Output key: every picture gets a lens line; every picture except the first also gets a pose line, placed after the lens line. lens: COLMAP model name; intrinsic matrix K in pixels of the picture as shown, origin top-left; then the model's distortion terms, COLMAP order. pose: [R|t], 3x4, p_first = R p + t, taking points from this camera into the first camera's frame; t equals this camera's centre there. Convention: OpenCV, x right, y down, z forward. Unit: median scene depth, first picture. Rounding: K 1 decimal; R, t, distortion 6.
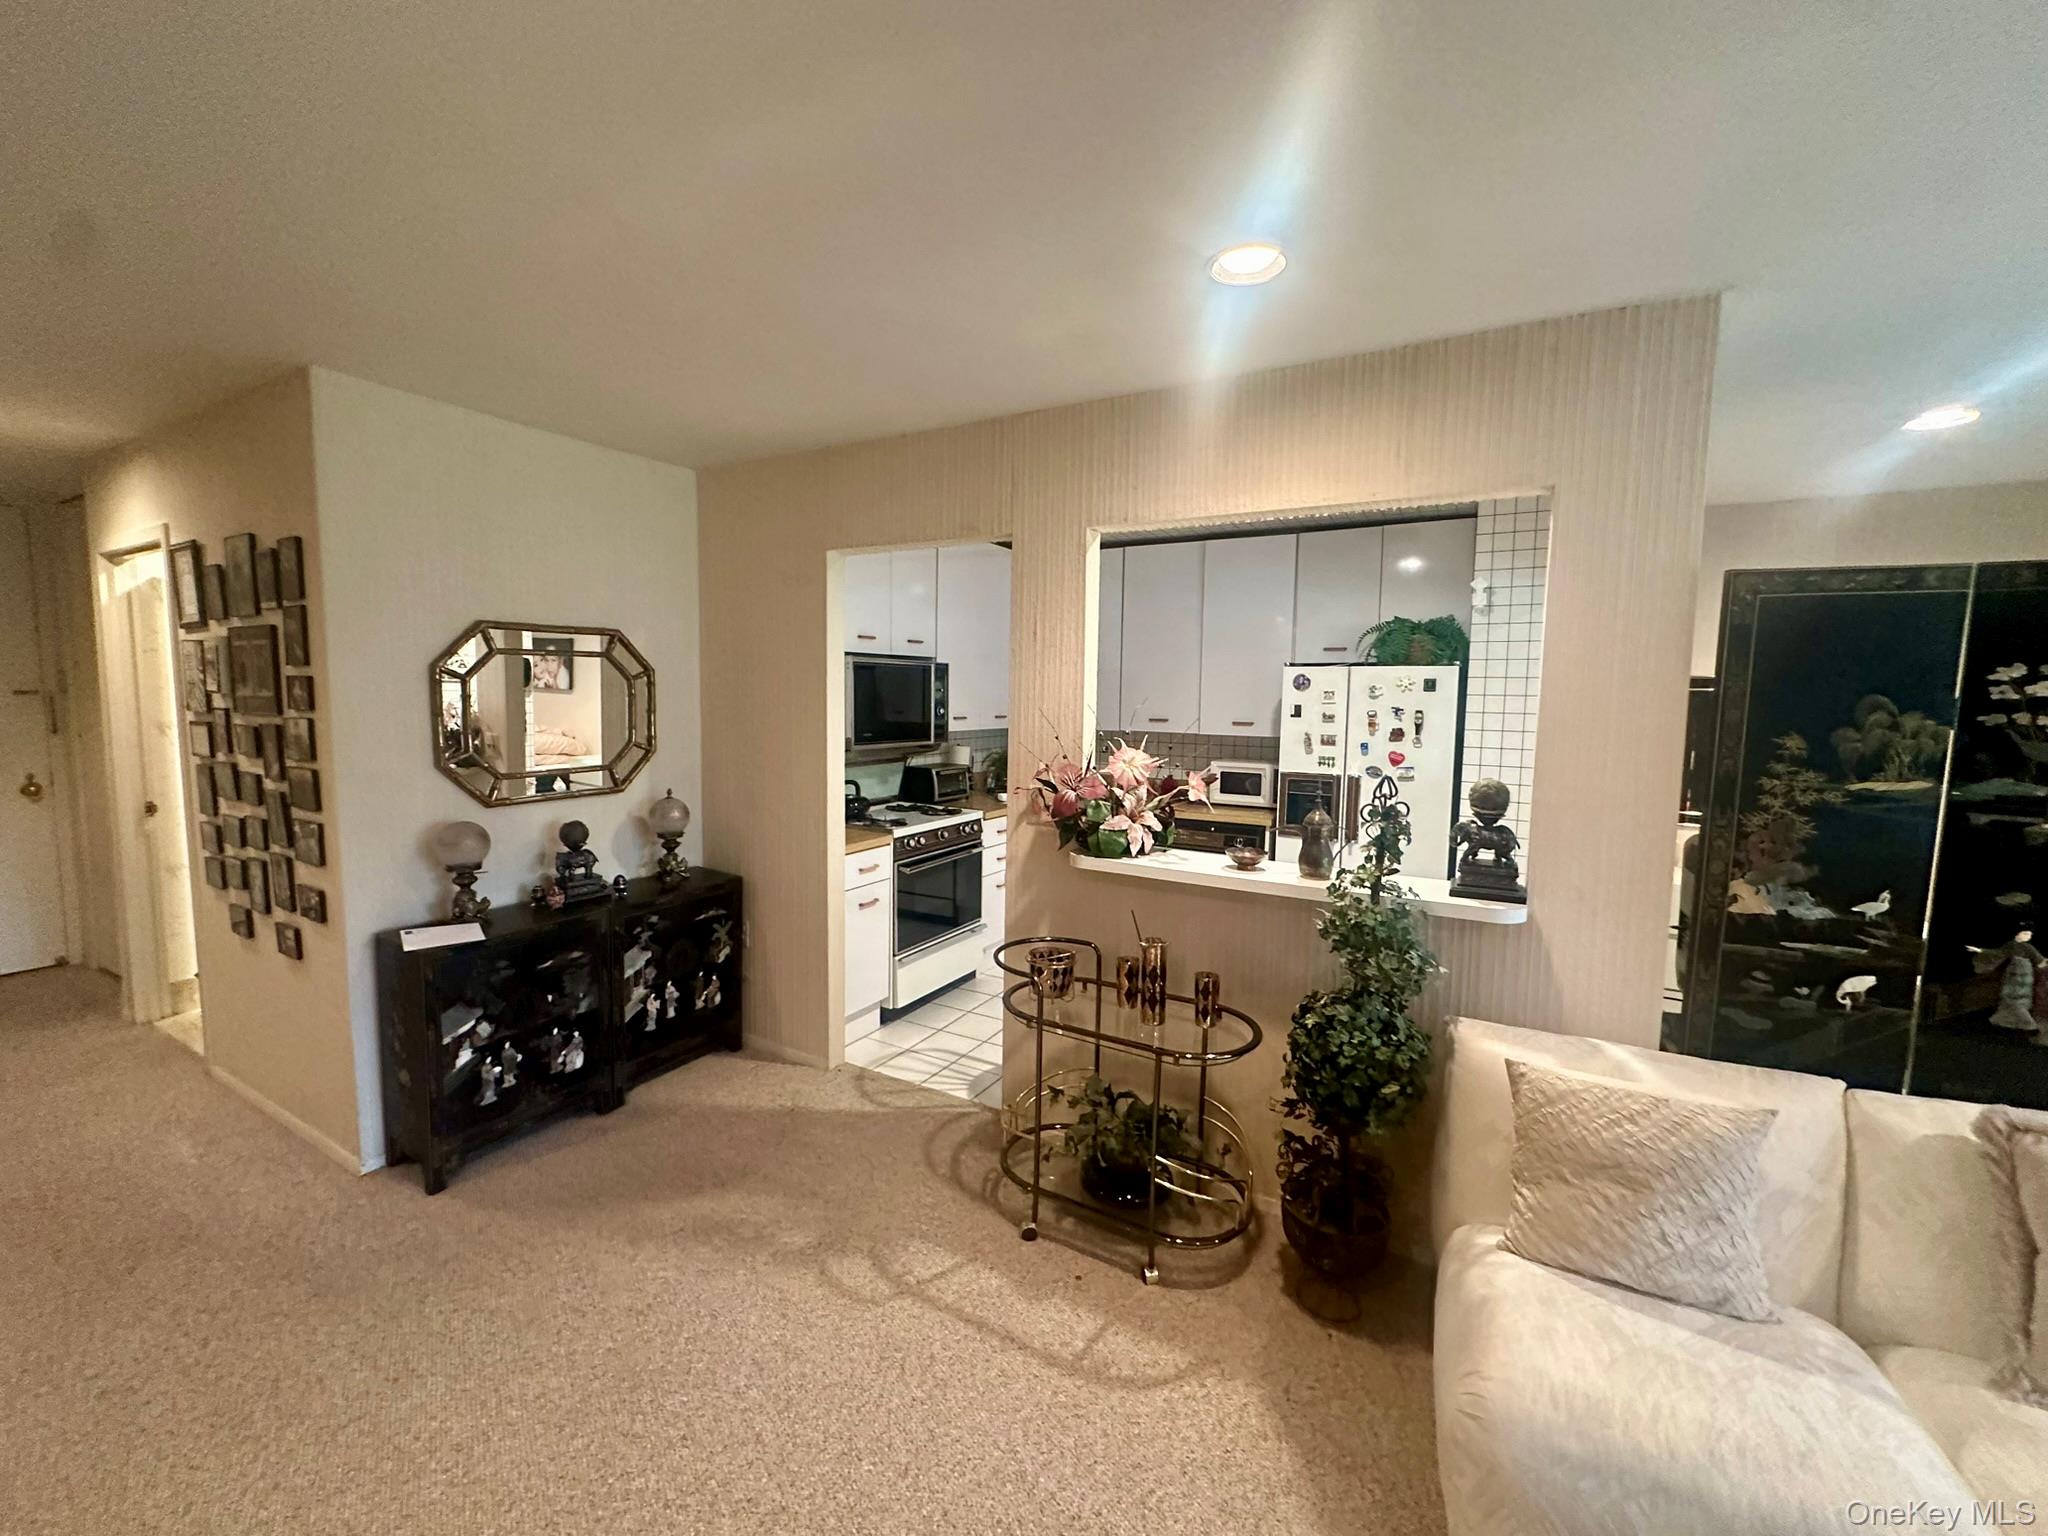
lens RADIAL K [[818.6, 0, 1021.8], [0, 818.6, 763.9], [0, 0, 1]] dist [-0.005272, 0.001141]
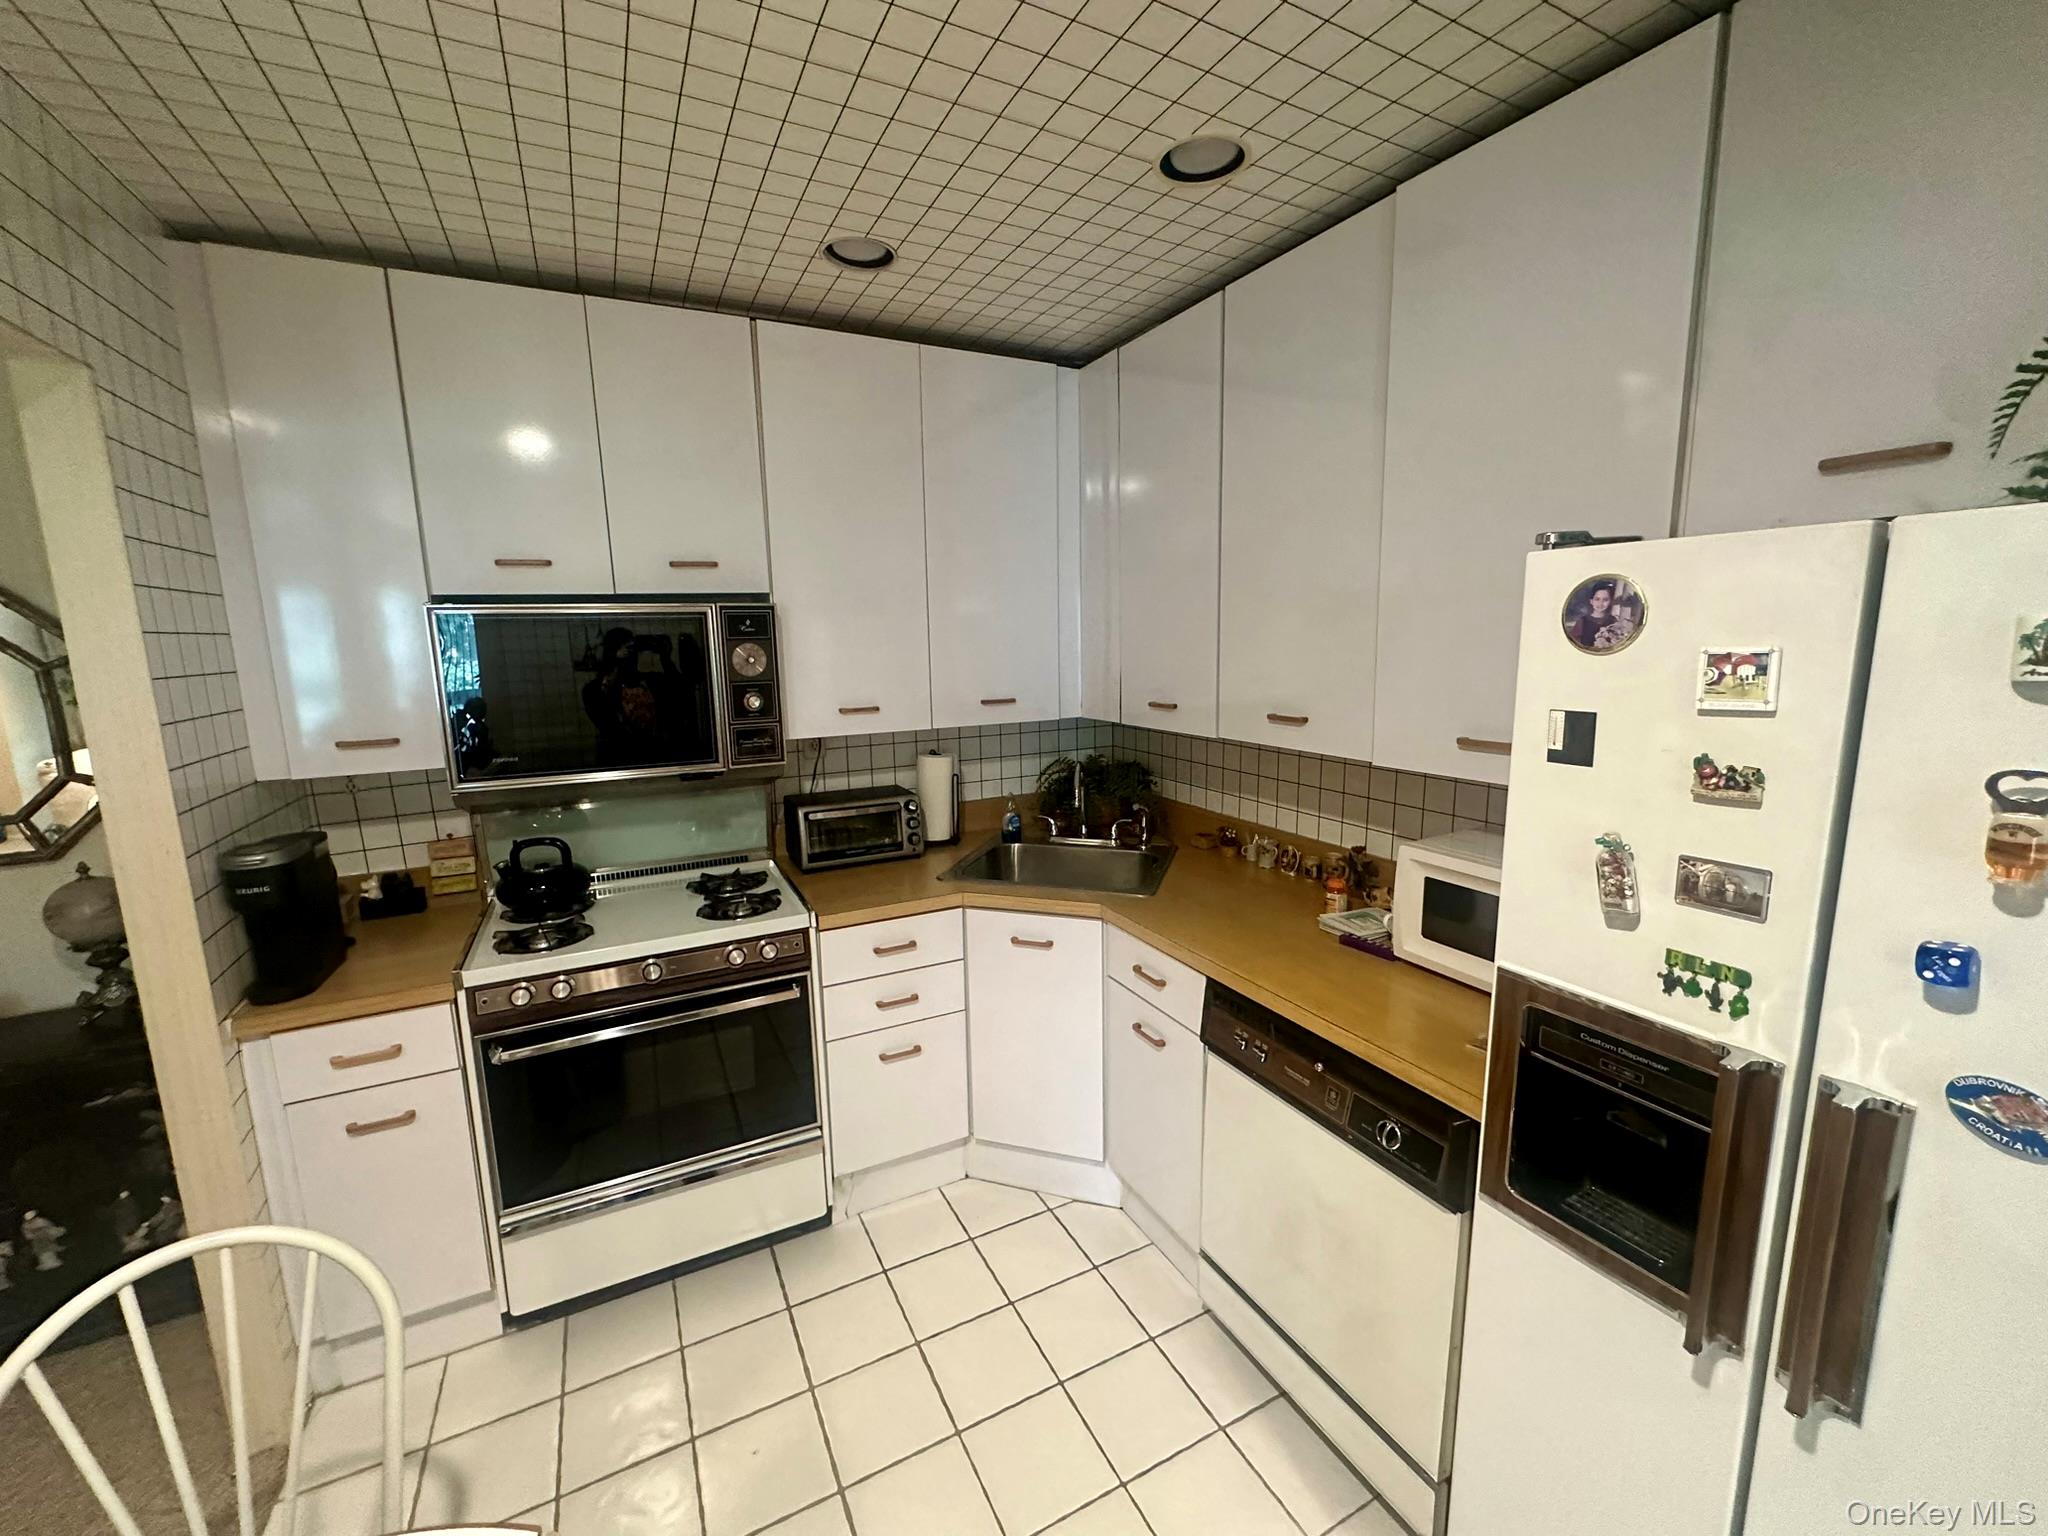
lens RADIAL K [[818.6, 0, 1021.7], [0, 818.6, 765.3], [0, 0, 1]] dist [-0.005272, 0.001141]
pose [[0.836771, 0.056311, -0.544650, 0.454518], [-0.014401, 0.996617, 0.080914, -0.100774], [0.547364, -0.059863, 0.834751, 0.982379]]
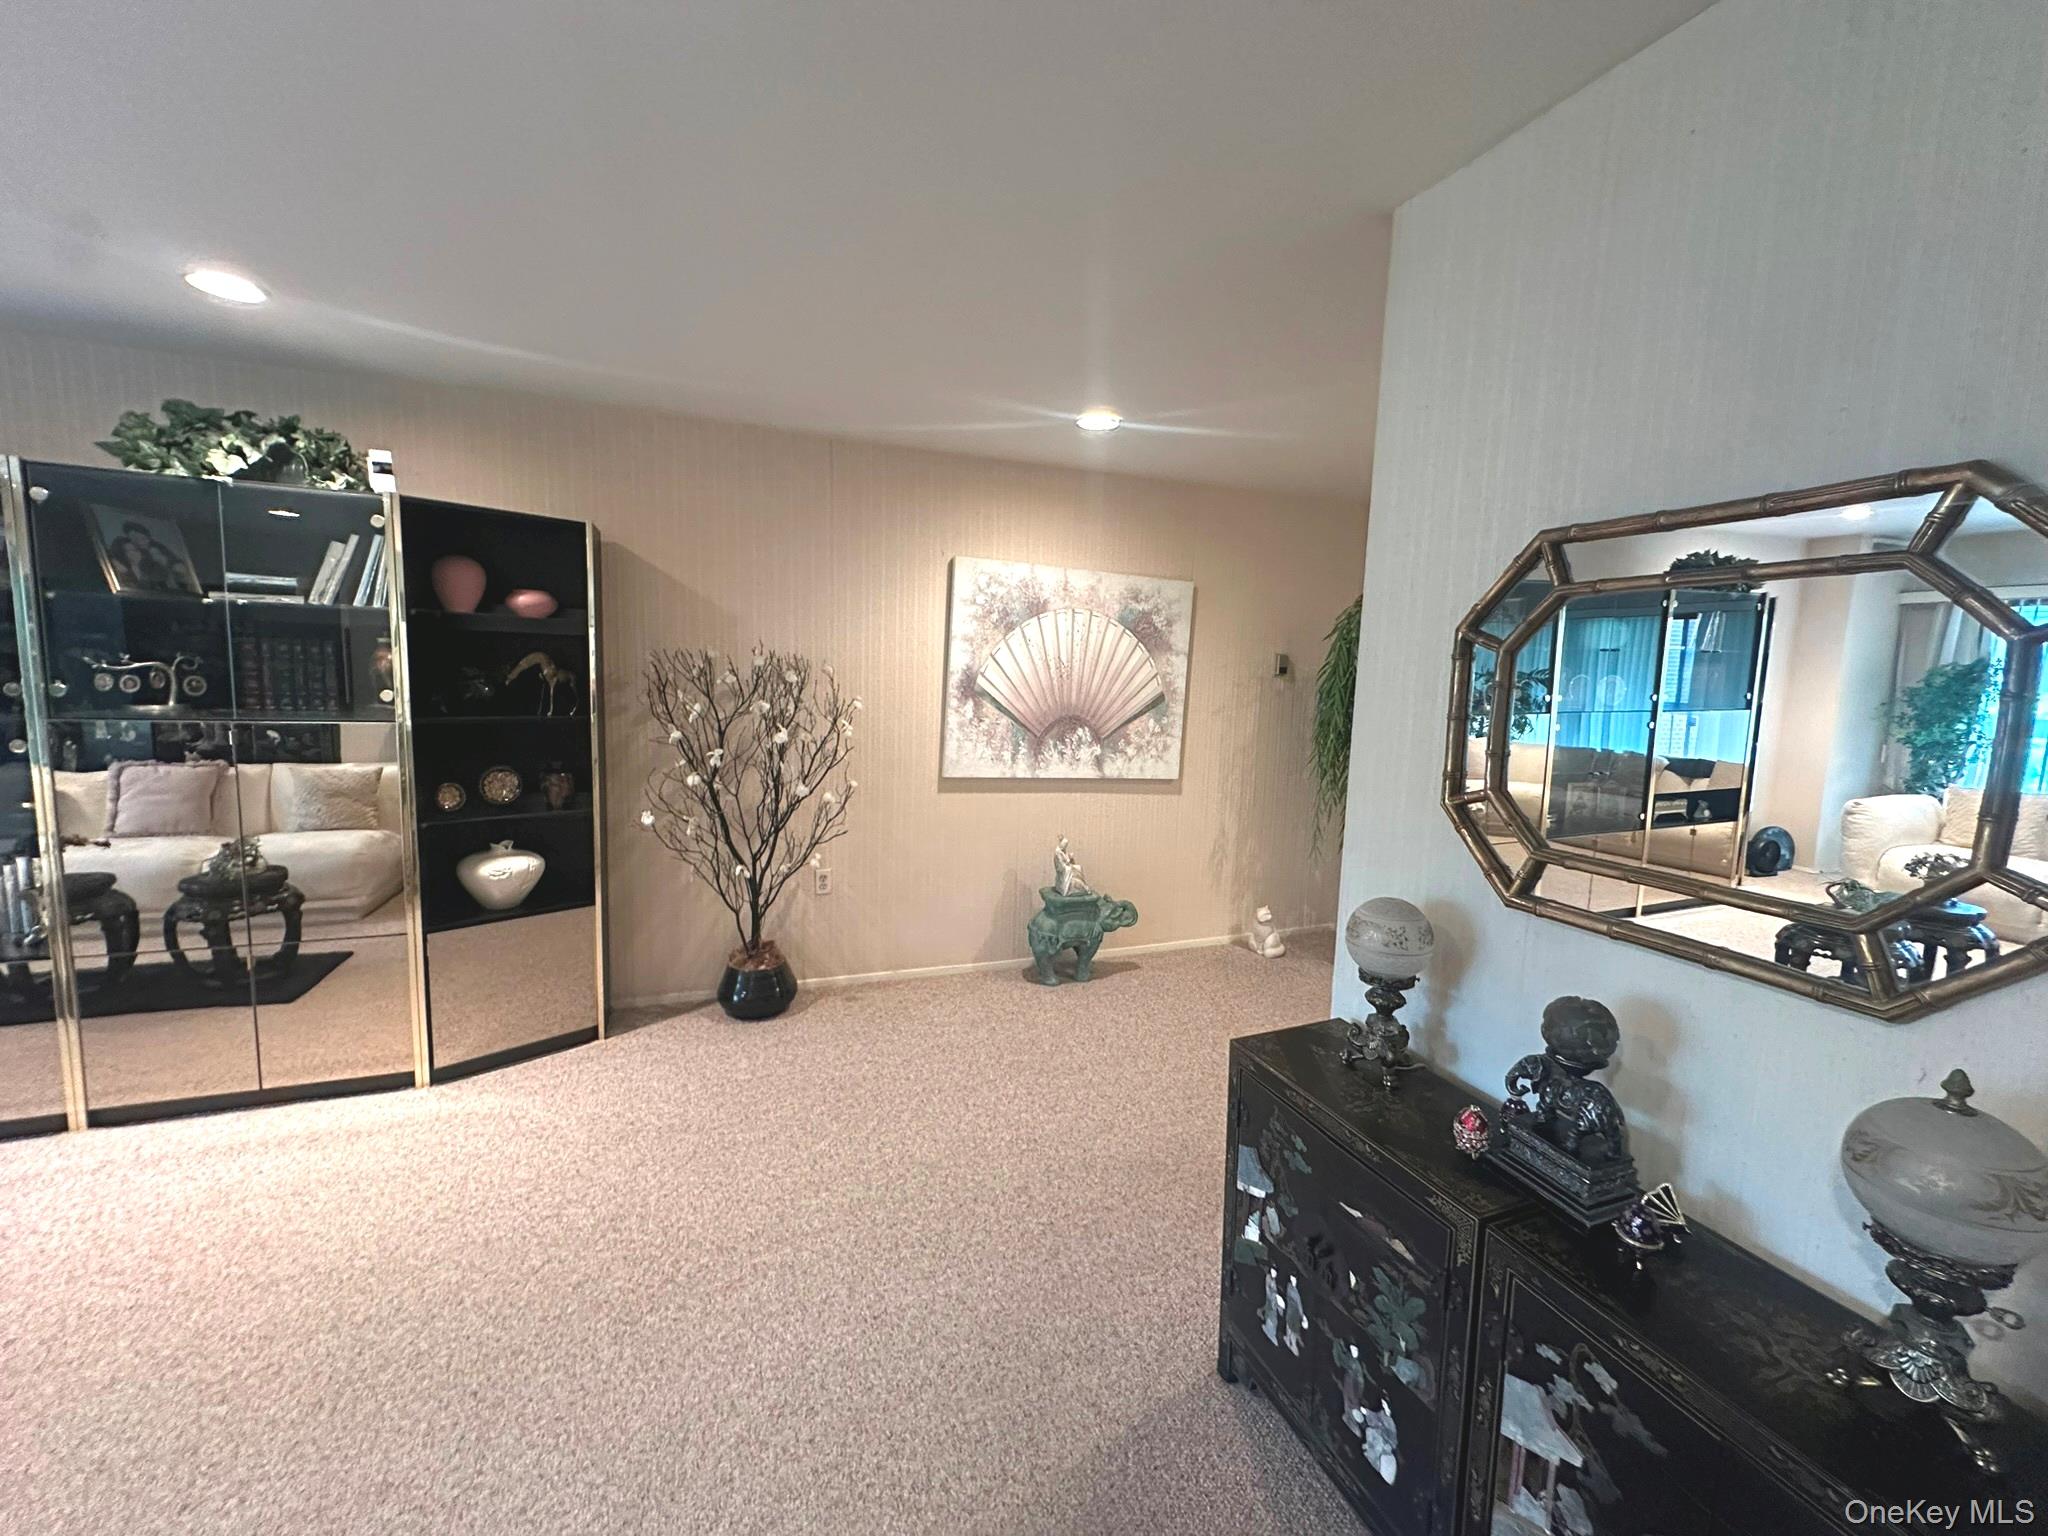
lens RADIAL K [[818.6, 0, 1024.0], [0, 818.6, 765.6], [0, 0, 1]] dist [-0.005272, 0.001141]
pose [[-0.628484, 0.057207, -0.775716, -0.073116], [-0.111952, 0.980255, 0.162994, -0.076266], [0.769724, 0.189282, -0.609670, 1.008699]]
